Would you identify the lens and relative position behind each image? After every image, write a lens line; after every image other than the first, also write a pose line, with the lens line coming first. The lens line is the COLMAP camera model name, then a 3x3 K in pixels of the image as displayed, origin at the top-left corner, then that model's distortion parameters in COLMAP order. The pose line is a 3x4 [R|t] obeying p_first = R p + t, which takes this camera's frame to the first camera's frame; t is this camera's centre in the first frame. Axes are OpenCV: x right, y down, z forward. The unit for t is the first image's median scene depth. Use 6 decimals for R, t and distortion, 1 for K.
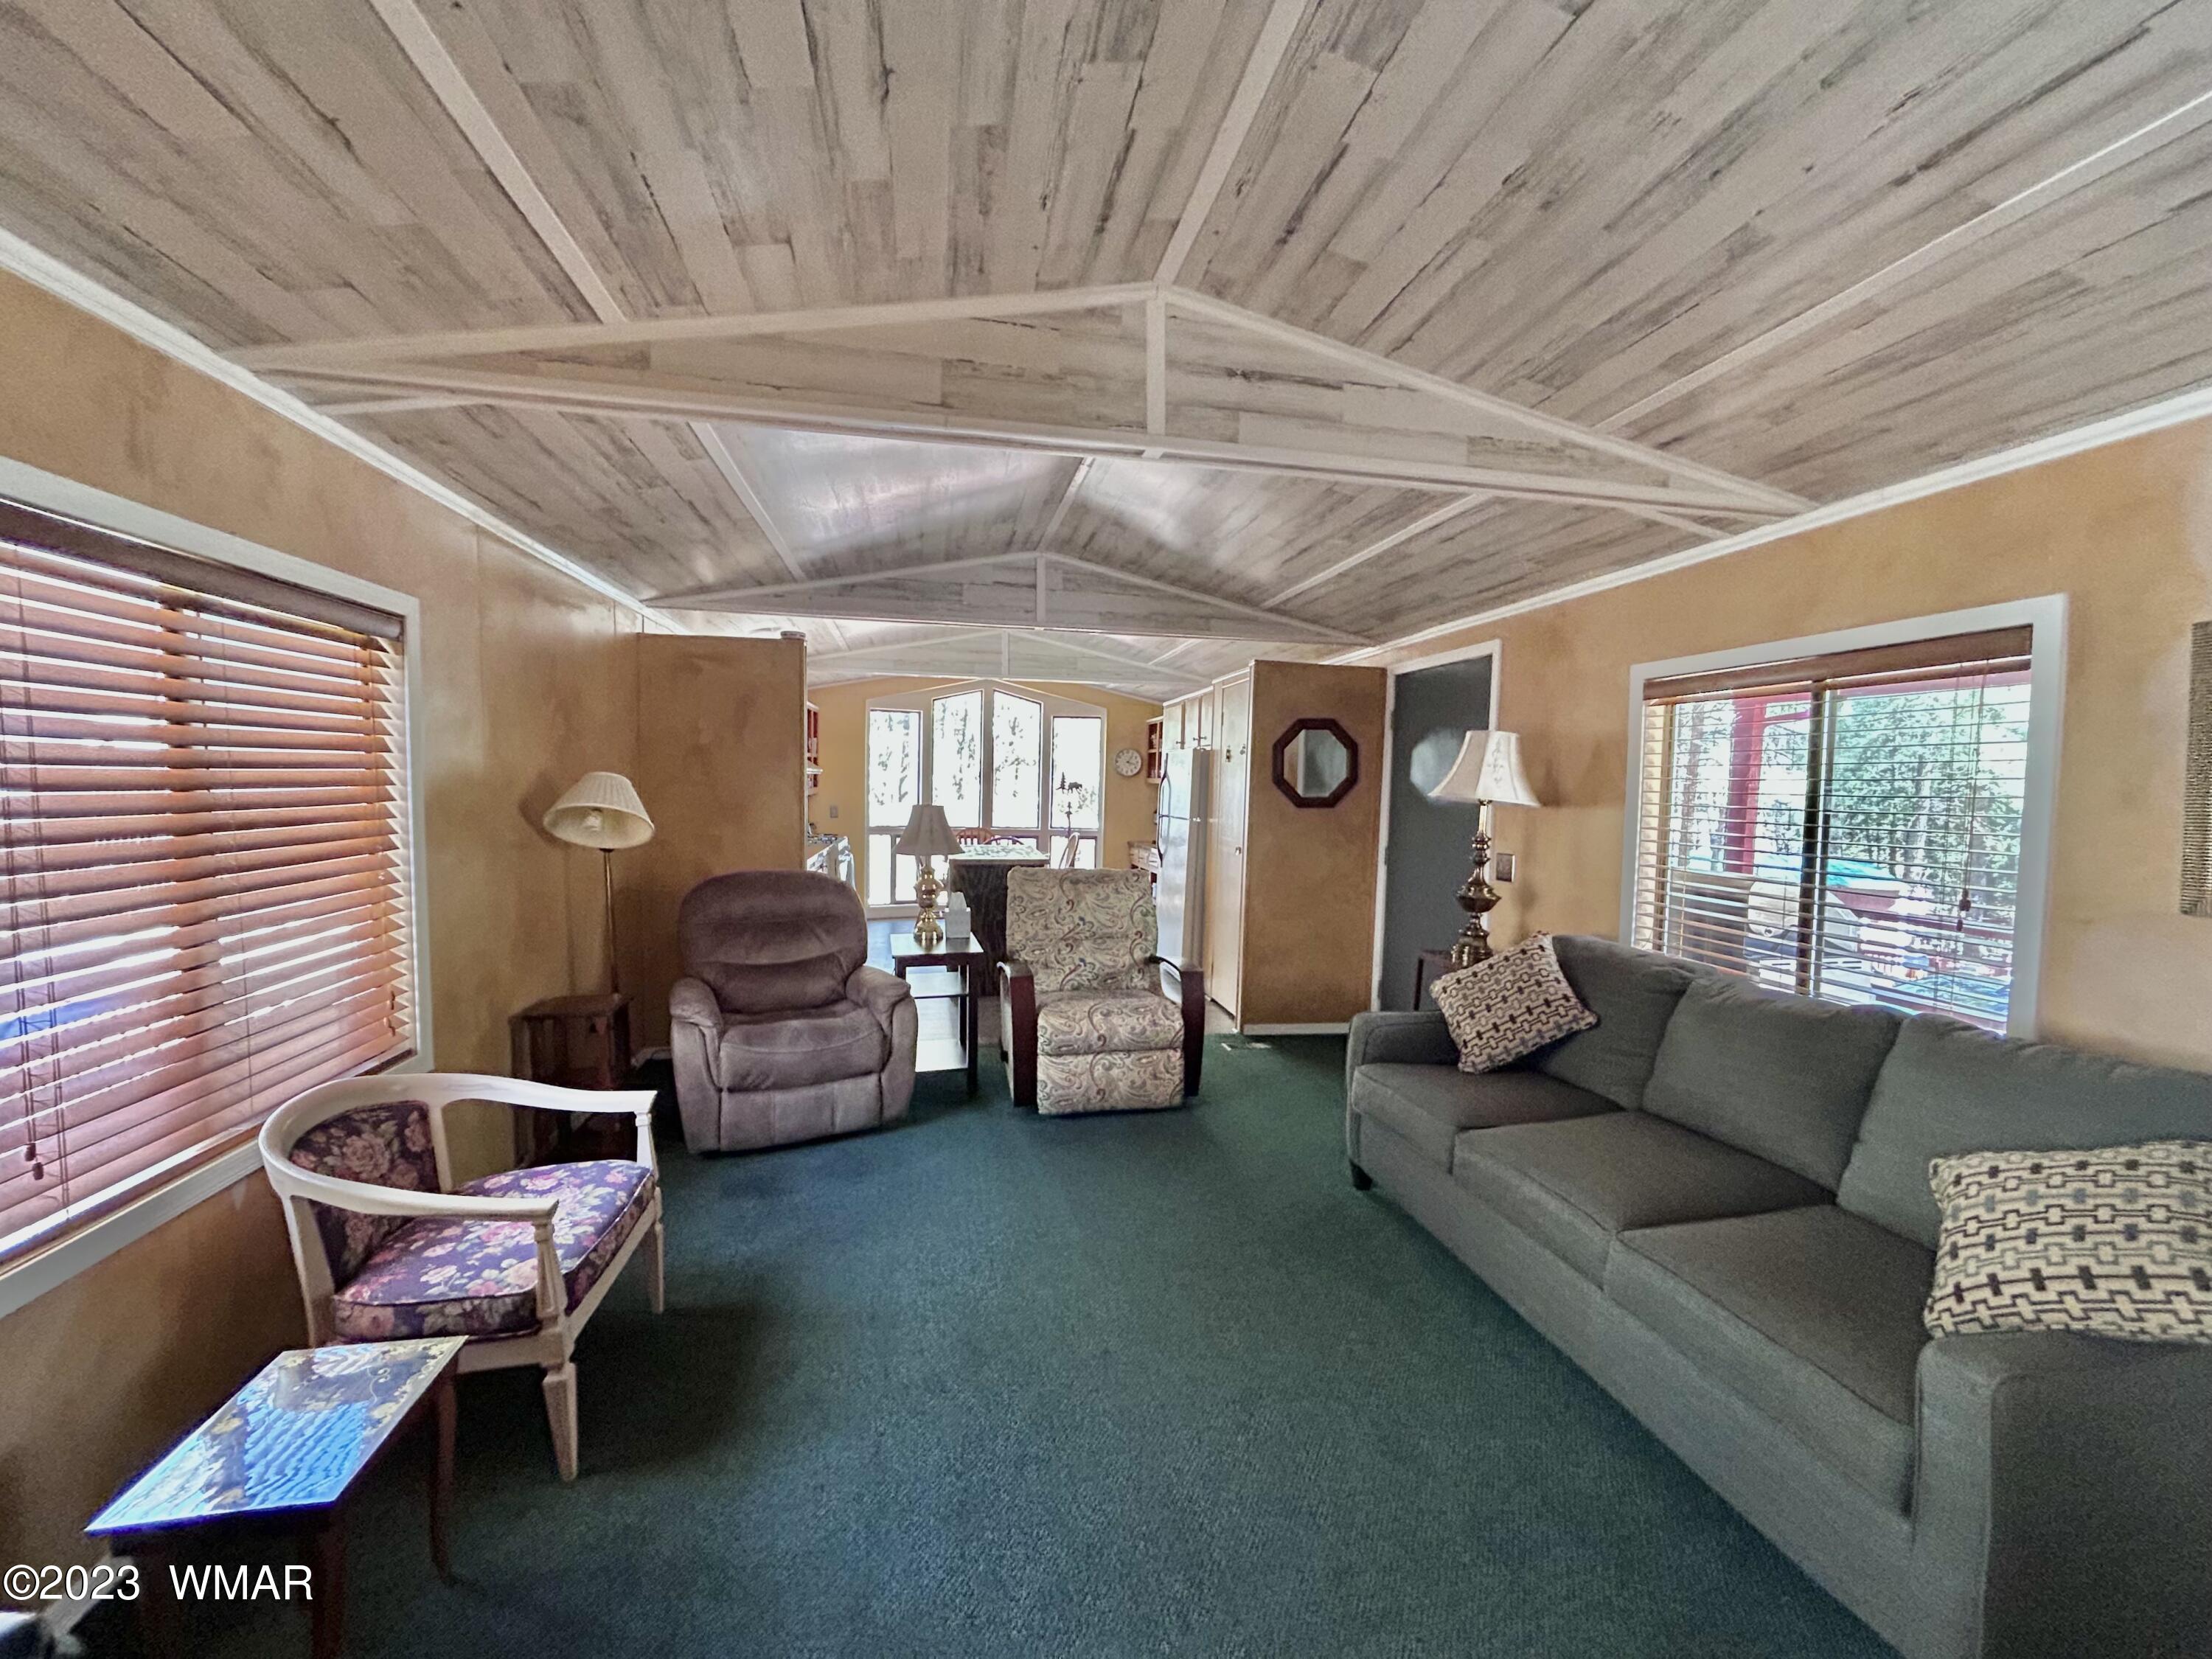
lens RADIAL K [[889.8, 0, 1109.4], [0, 889.8, 831.3], [0, 0, 1]] dist [-0.000676, -0.000015]
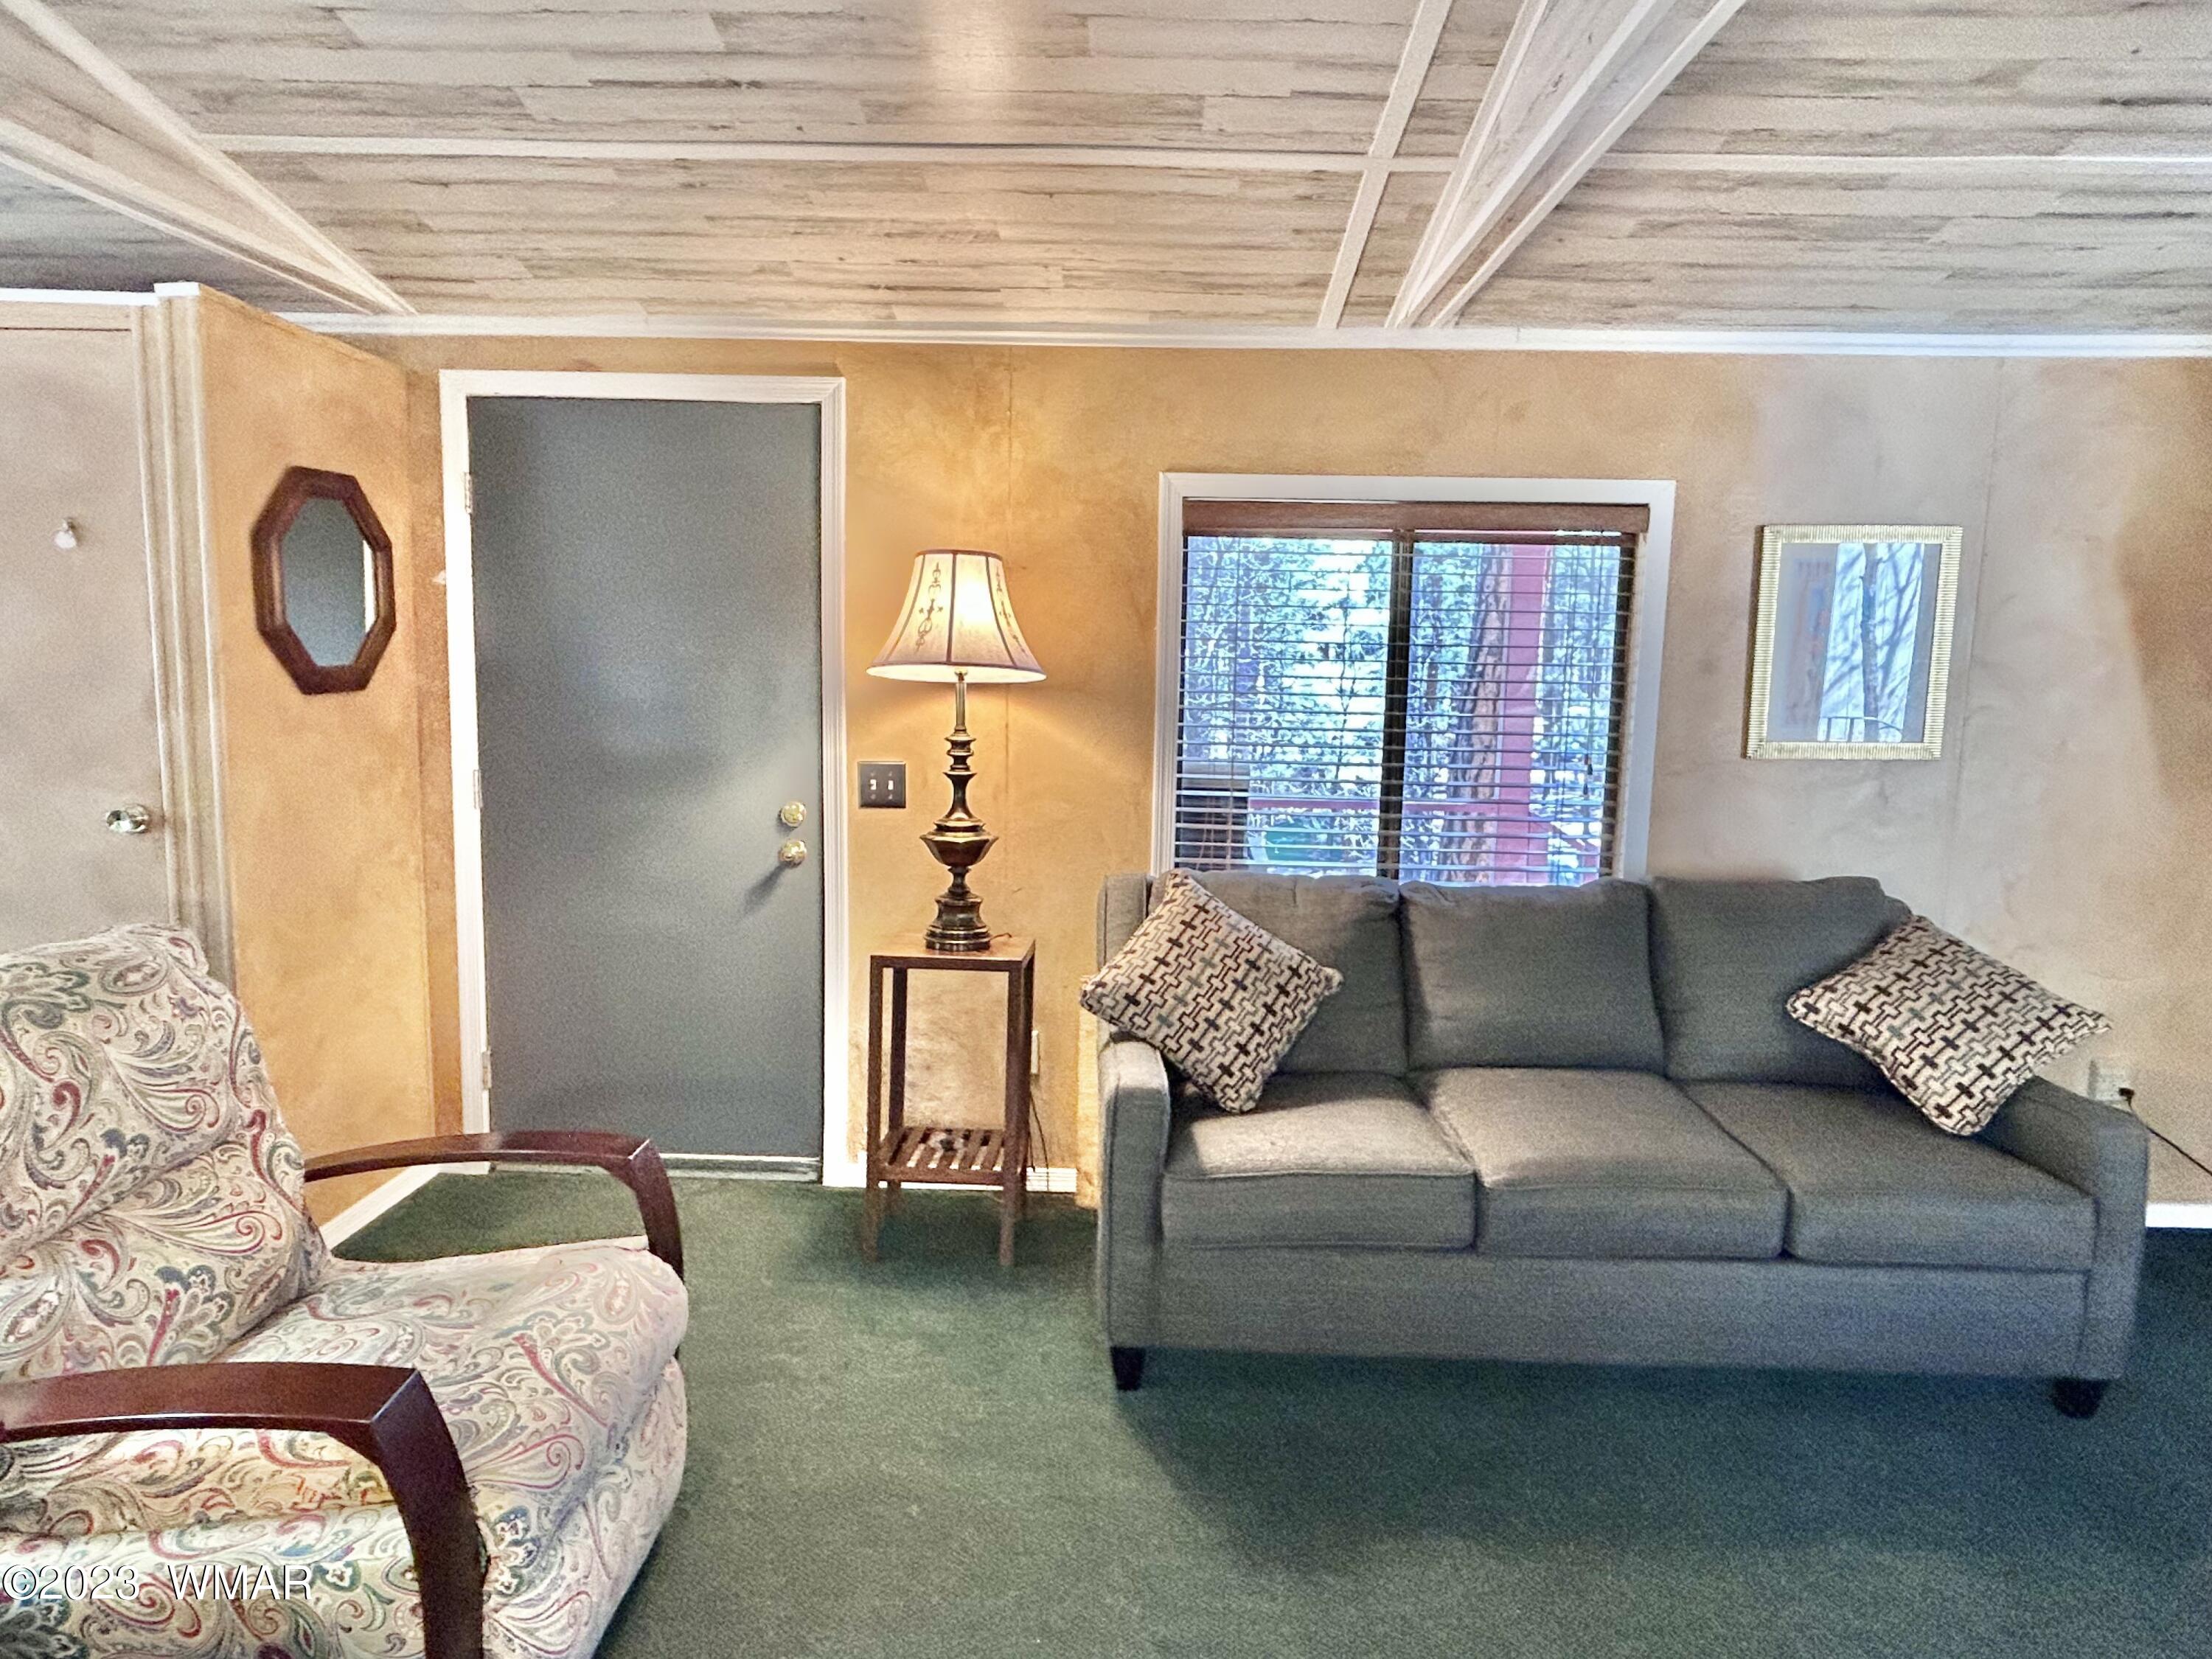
lens RADIAL K [[1371.4, 0, 1104.9], [0, 1371.4, 819.1], [0, 0, 1]] dist [0.026098, 0.000401]
pose [[0.239477, -0.135683, 0.961374, -0.426347], [0.032931, 0.990752, 0.131626, -0.055874], [-0.970343, 0.000137, 0.241731, 0.698077]]
